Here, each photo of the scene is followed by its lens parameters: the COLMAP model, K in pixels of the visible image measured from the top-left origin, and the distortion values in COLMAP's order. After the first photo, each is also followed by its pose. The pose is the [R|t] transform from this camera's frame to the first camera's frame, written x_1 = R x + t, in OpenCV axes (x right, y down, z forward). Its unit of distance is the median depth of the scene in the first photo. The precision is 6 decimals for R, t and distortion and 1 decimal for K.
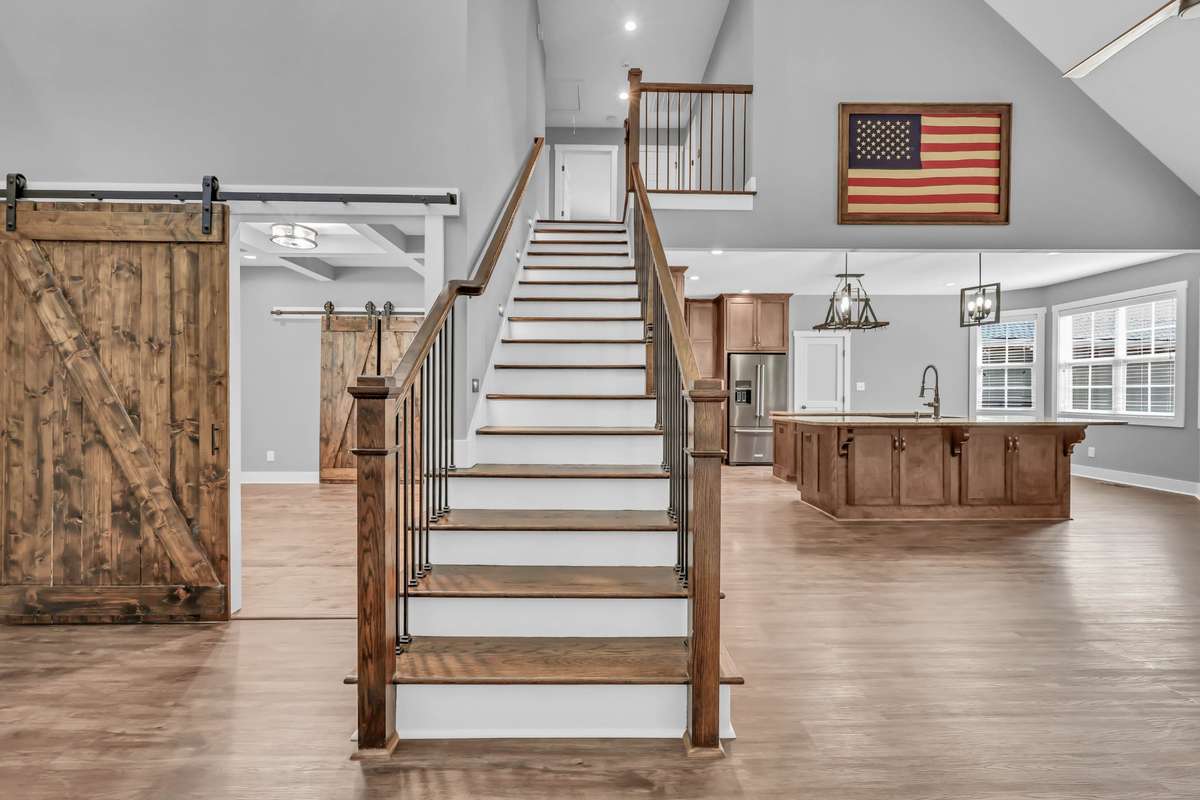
lens RADIAL K [[508.5, 0, 595.5], [0, 508.5, 398.1], [0, 0, 1]] dist [0.000294, 0.000836]
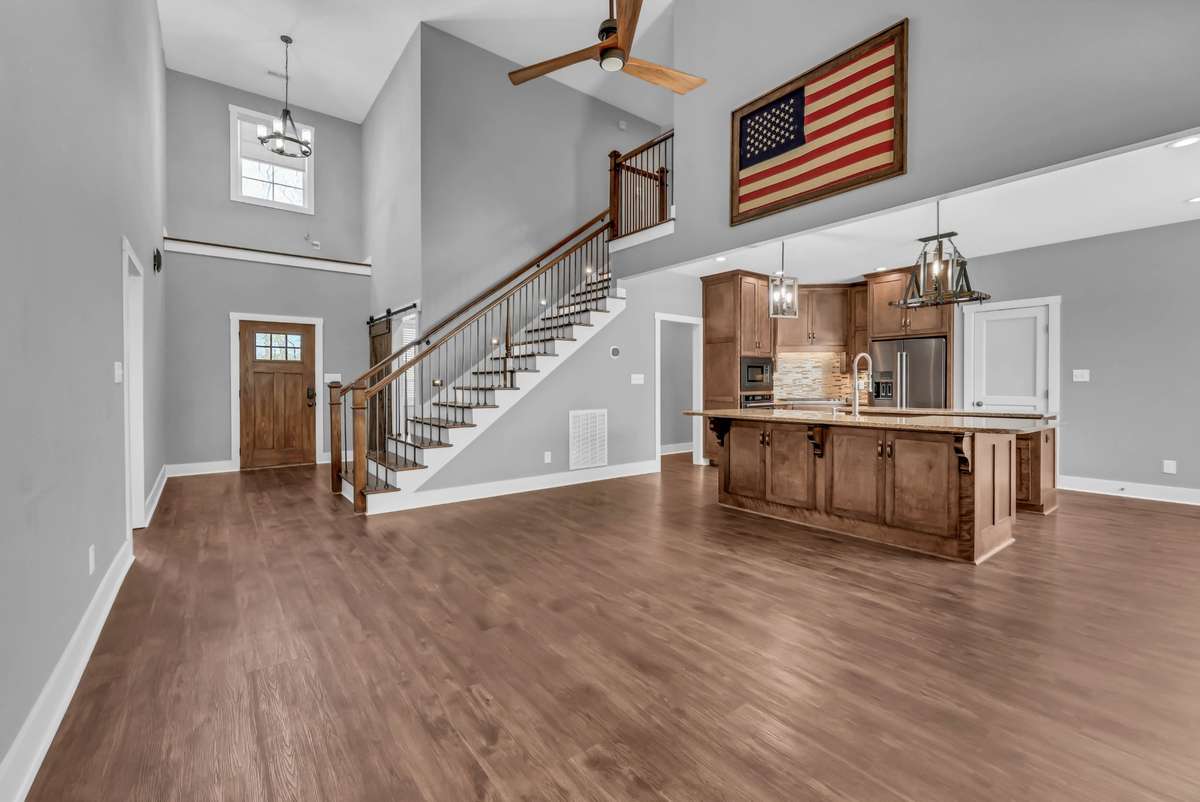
lens RADIAL K [[508.5, 0, 595.5], [0, 508.5, 390.8], [0, 0, 1]] dist [0.000294, 0.000836]
pose [[0.598247, 0.005617, -0.801292, 1.158387], [-0.003797, 0.999984, 0.004174, -0.005422], [0.801303, 0.000546, 0.598259, 0.143391]]
